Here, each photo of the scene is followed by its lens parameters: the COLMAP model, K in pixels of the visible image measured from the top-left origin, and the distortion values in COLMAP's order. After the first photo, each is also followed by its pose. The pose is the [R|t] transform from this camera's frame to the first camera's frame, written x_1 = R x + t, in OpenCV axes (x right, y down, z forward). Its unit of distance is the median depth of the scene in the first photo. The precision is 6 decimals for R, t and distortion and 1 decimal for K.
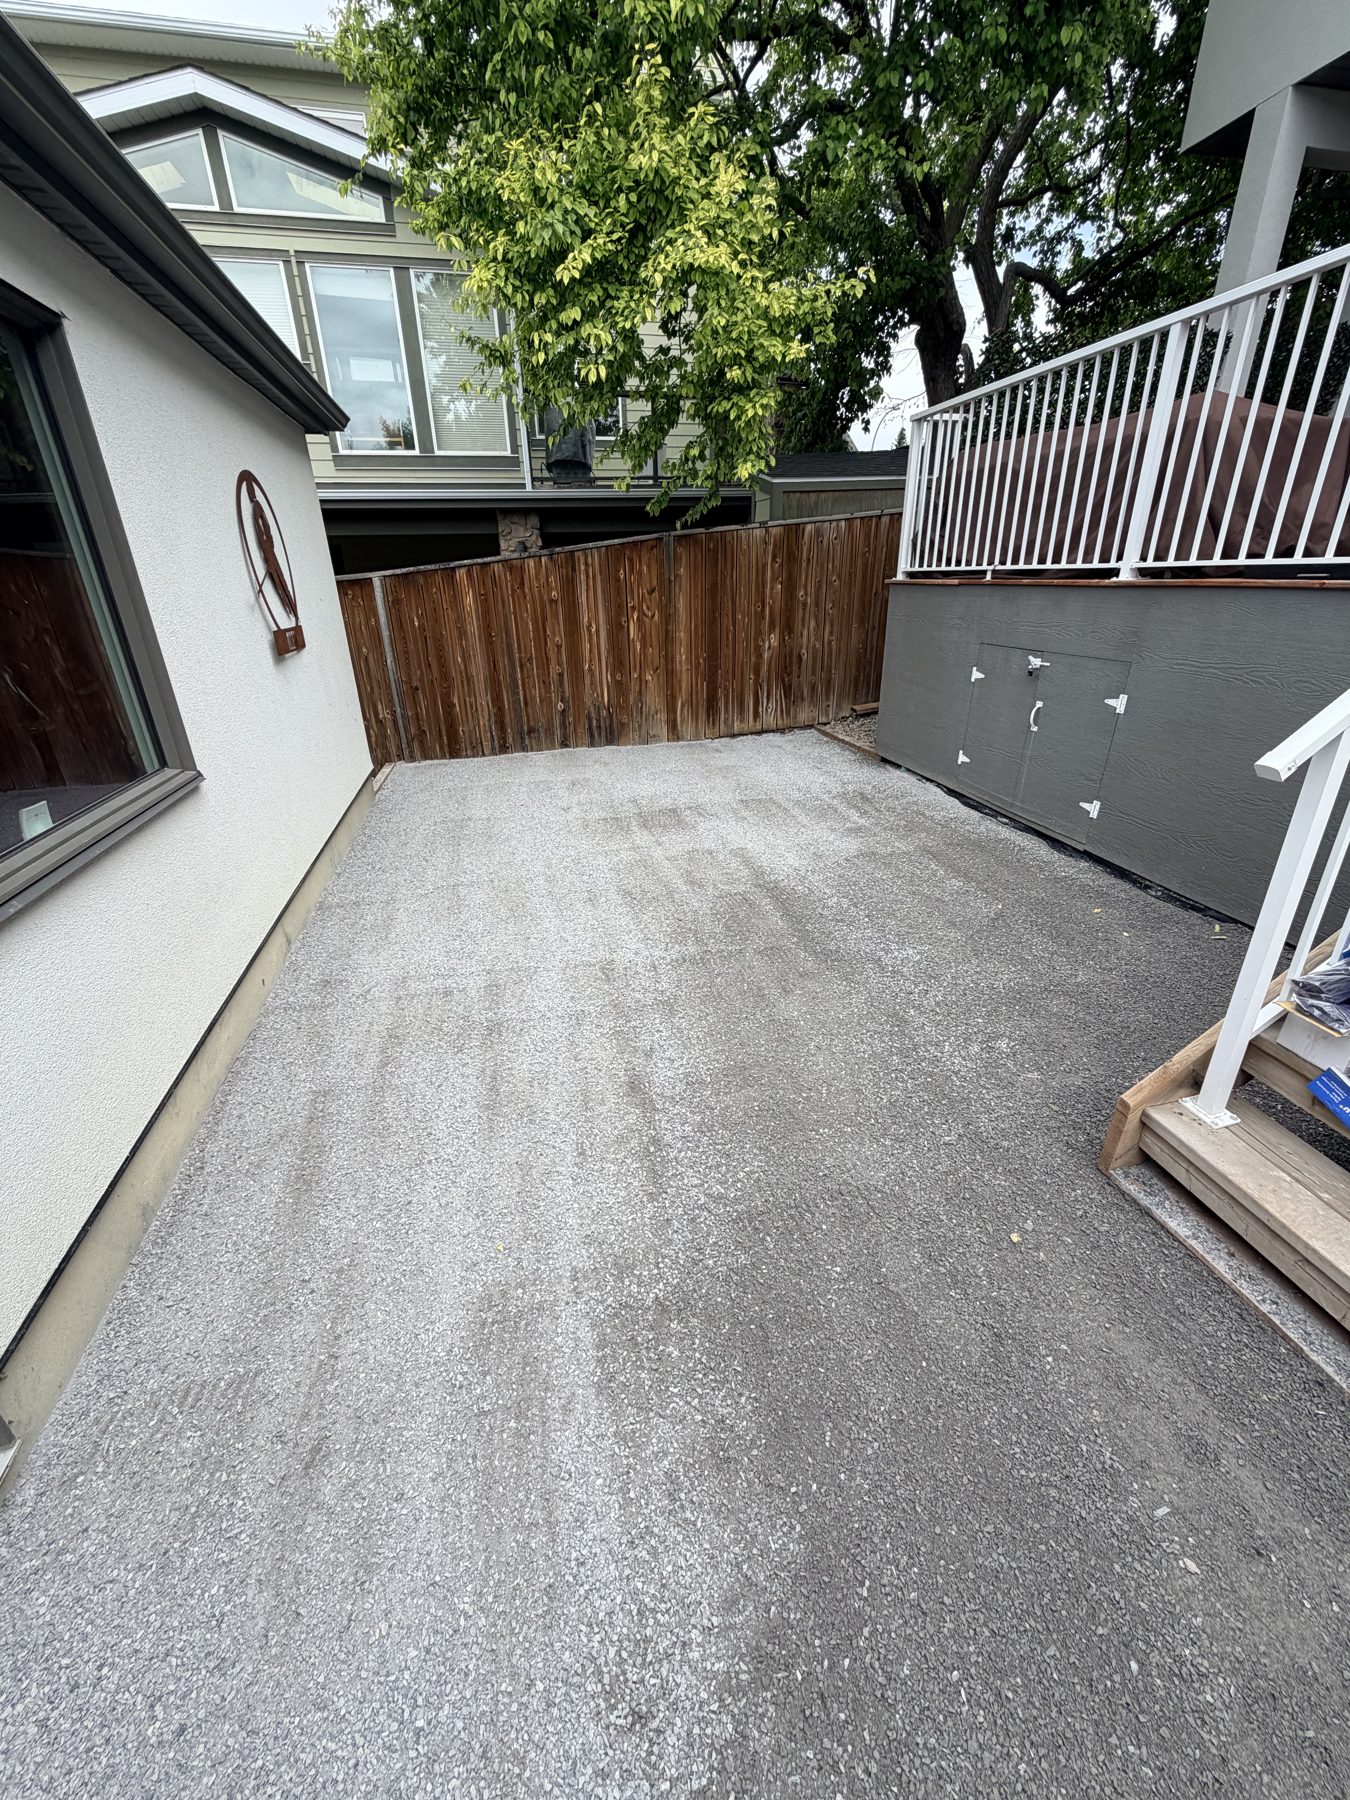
lens RADIAL K [[714.4, 0, 671.4], [0, 714.4, 896.6], [0, 0, 1]] dist [-0.001374, 0.000078]
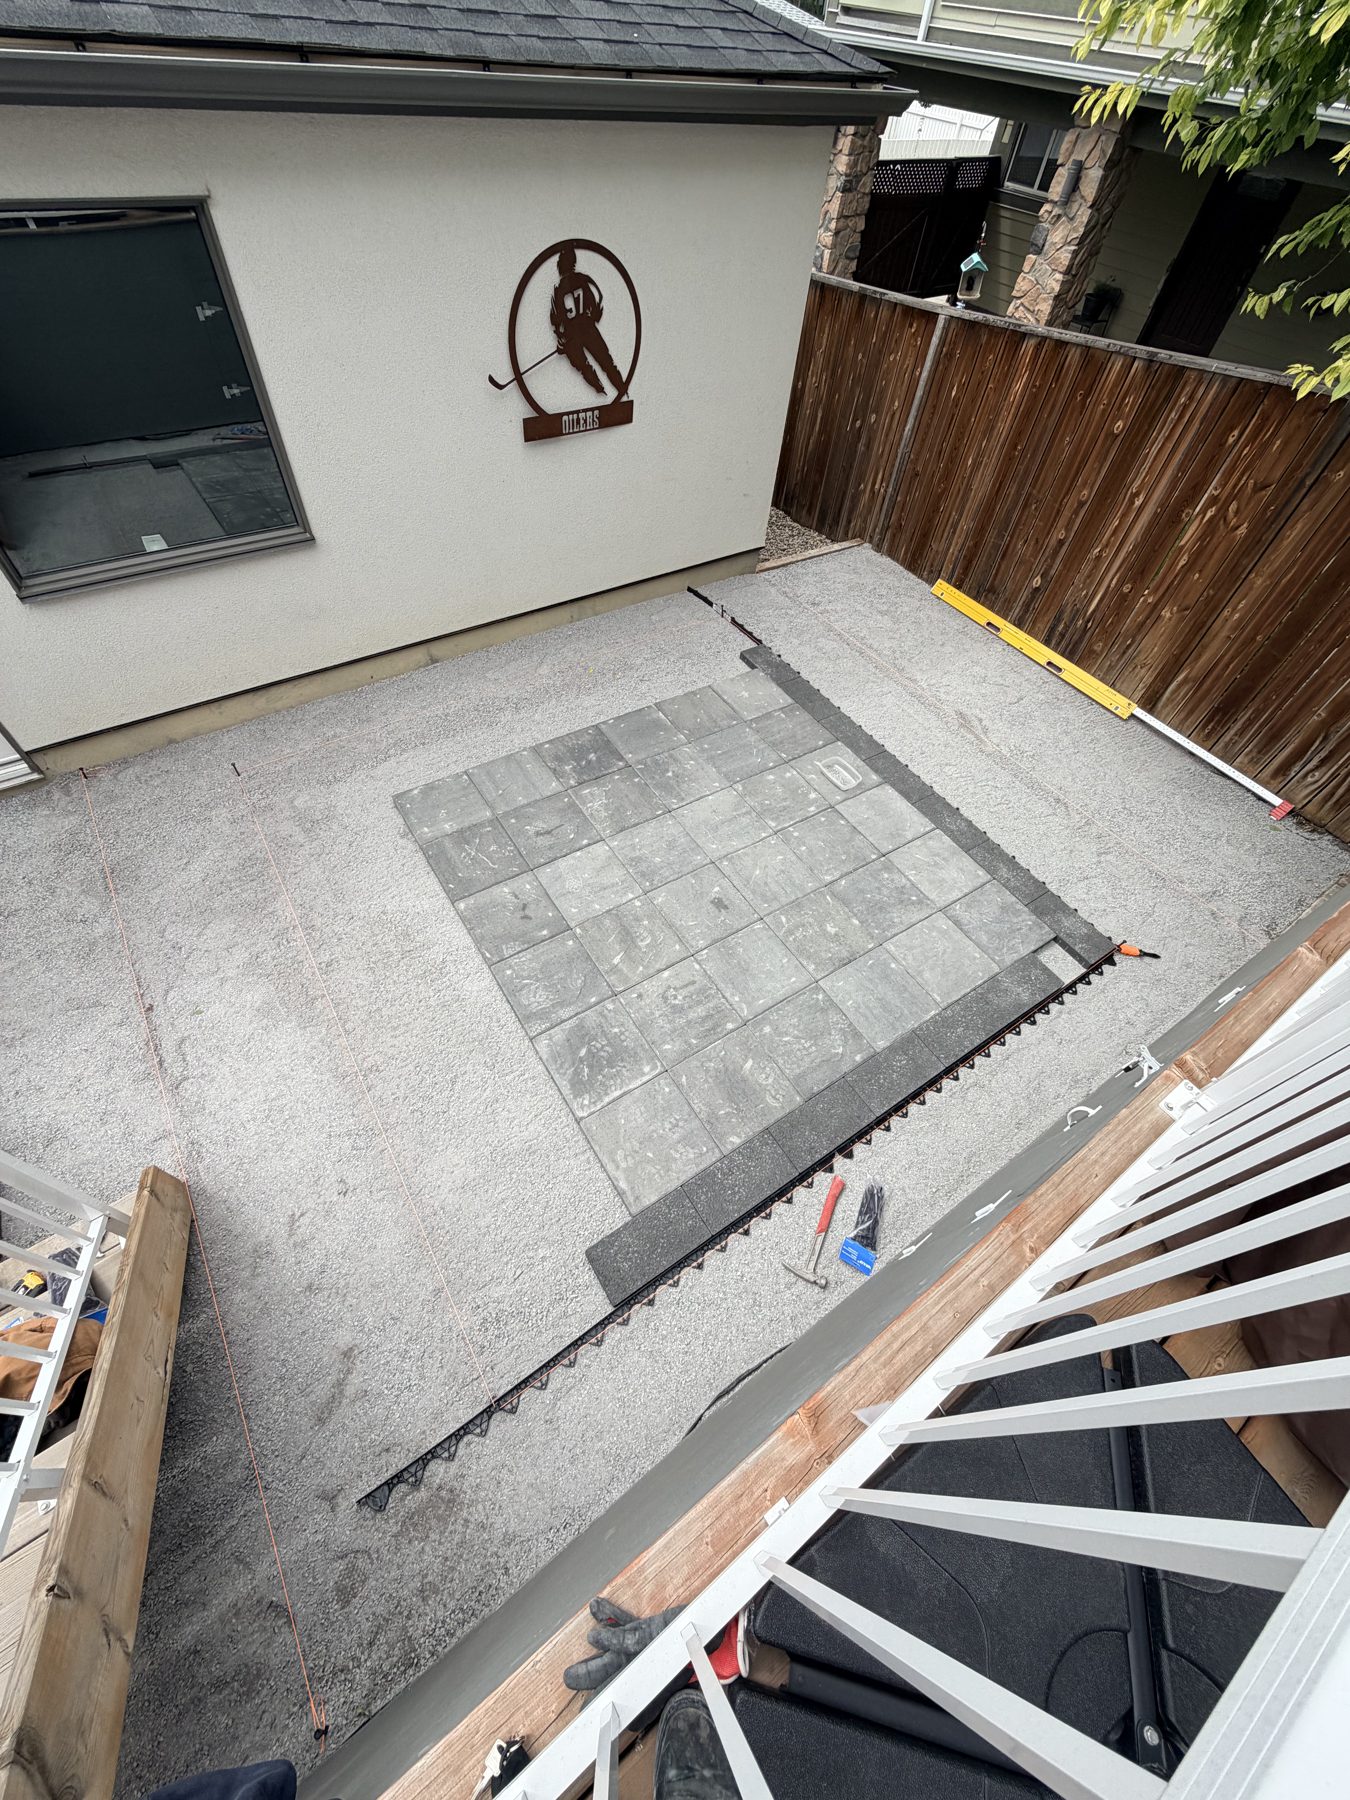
lens RADIAL K [[714.4, 0, 673.1], [0, 714.4, 895.3], [0, 0, 1]] dist [-0.001374, 0.000078]
pose [[0.362562, 0.765885, -0.531008, 0.373557], [-0.455986, 0.642699, 0.615641, -0.366959], [0.812789, 0.018924, 0.582251, 0.293555]]
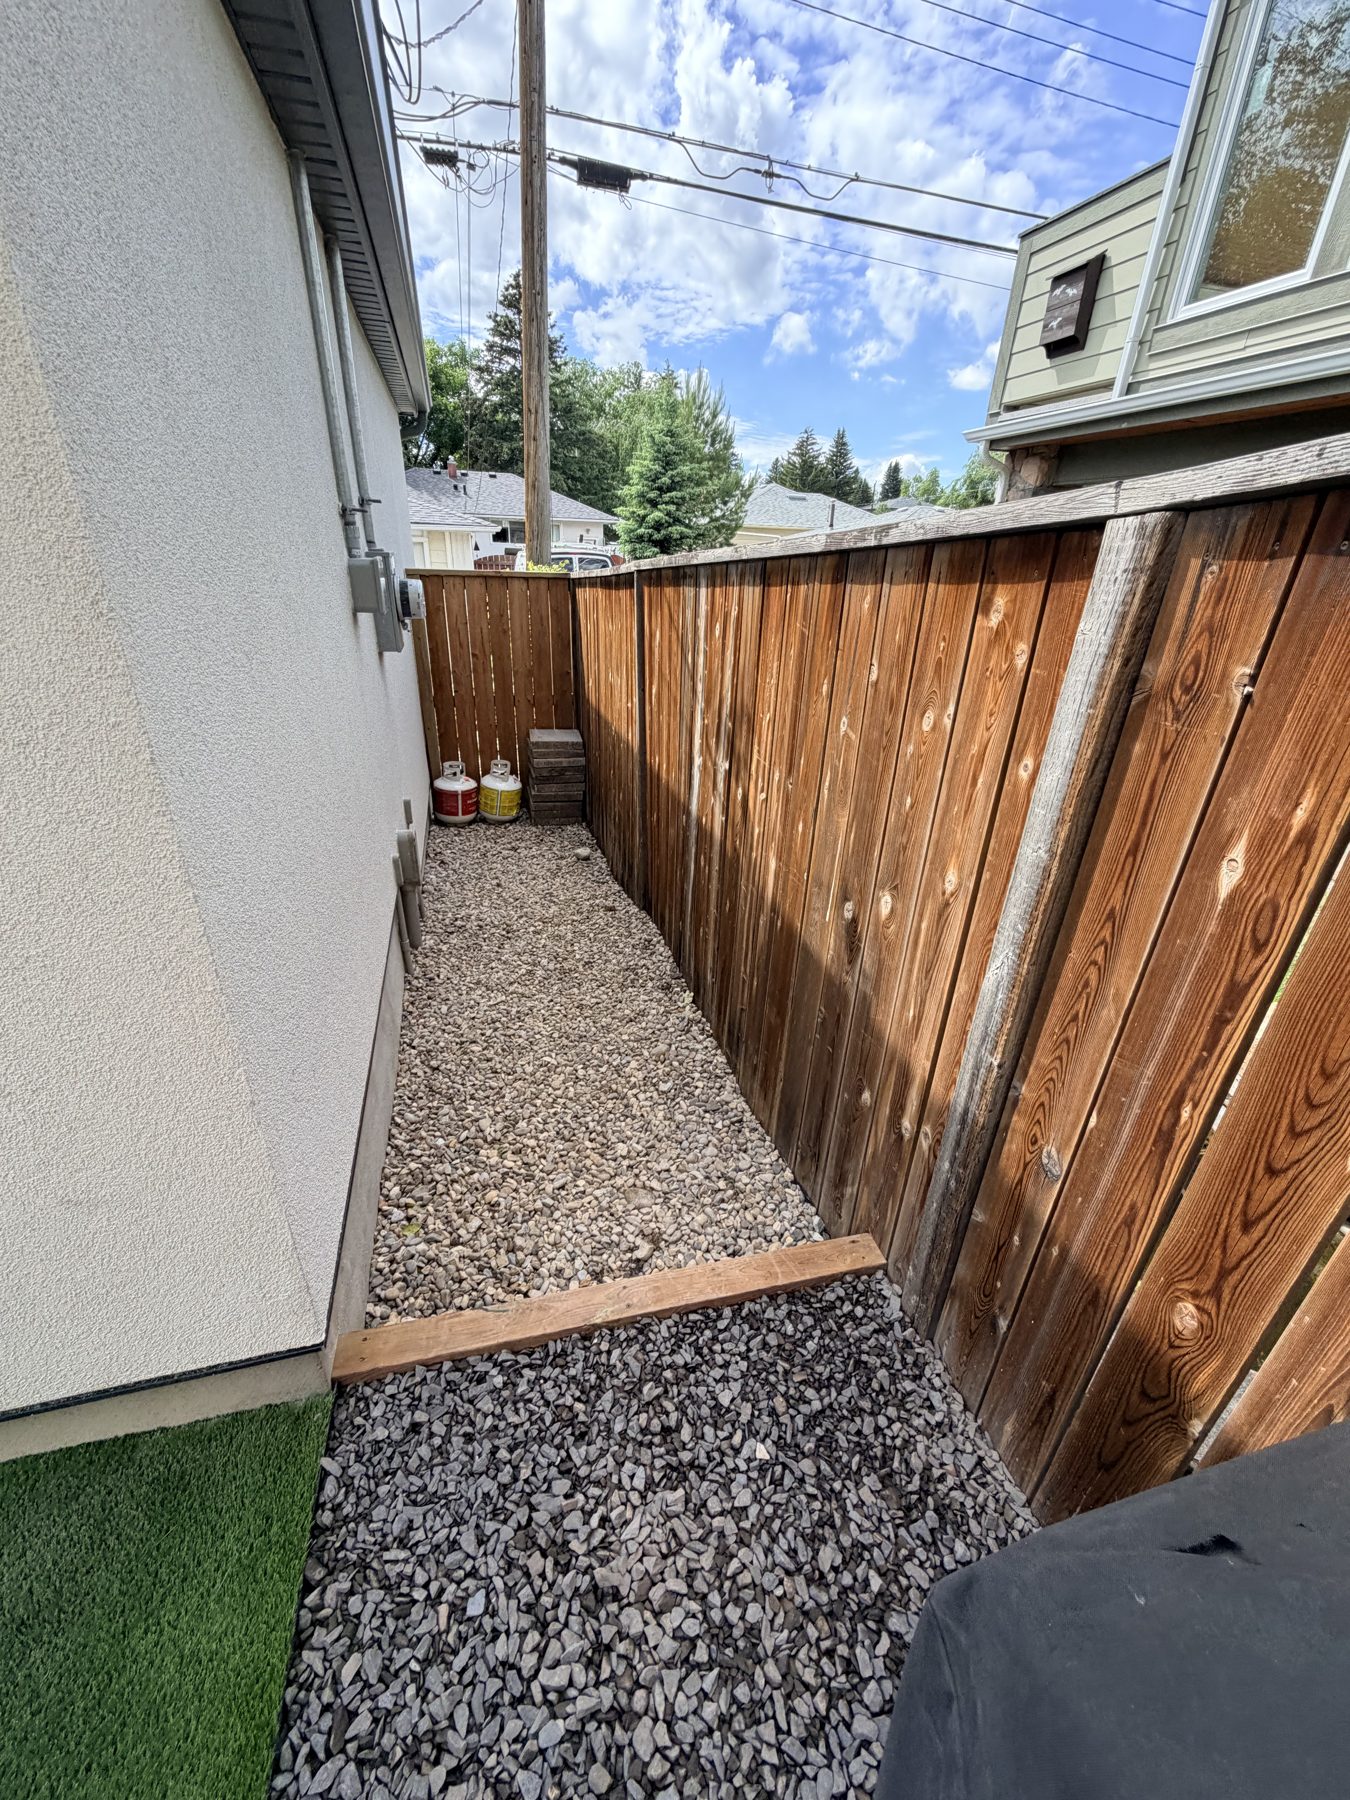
lens RADIAL K [[714.4, 0, 675.6], [0, 714.4, 895.3], [0, 0, 1]] dist [-0.001374, 0.000078]
pose [[0.040579, 0.459539, -0.887230, -0.240861], [-0.440590, 0.805202, 0.396902, -0.383495], [0.896791, 0.374799, 0.235143, 0.870564]]
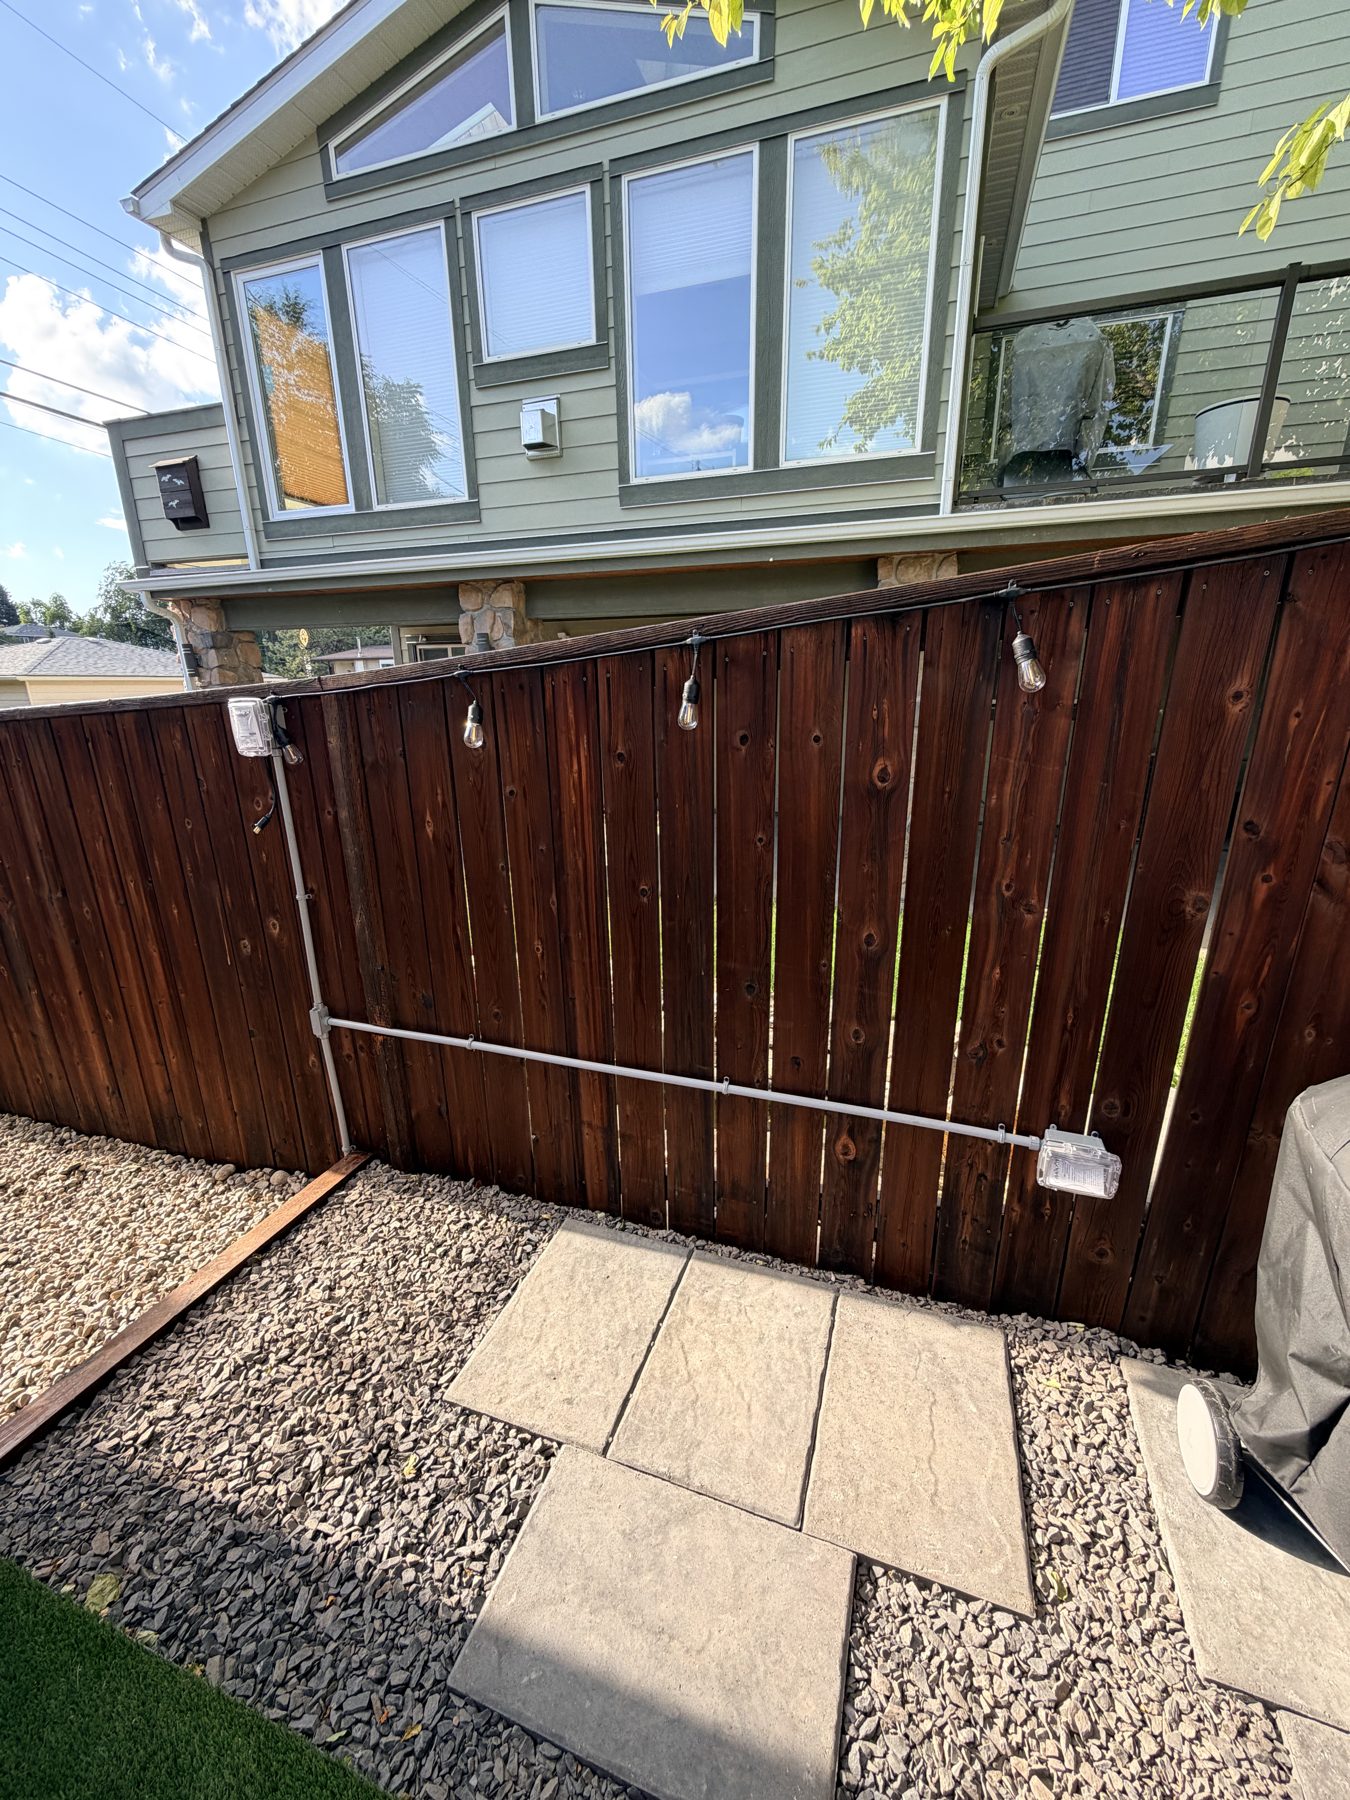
lens RADIAL K [[714.4, 0, 674.7], [0, 714.4, 898.7], [0, 0, 1]] dist [-0.001374, 0.000078]
pose [[0.850708, 0.165740, -0.498824, -0.097253], [-0.220504, 0.973975, -0.052440, -0.356392], [0.477151, 0.154604, 0.865115, 0.771809]]
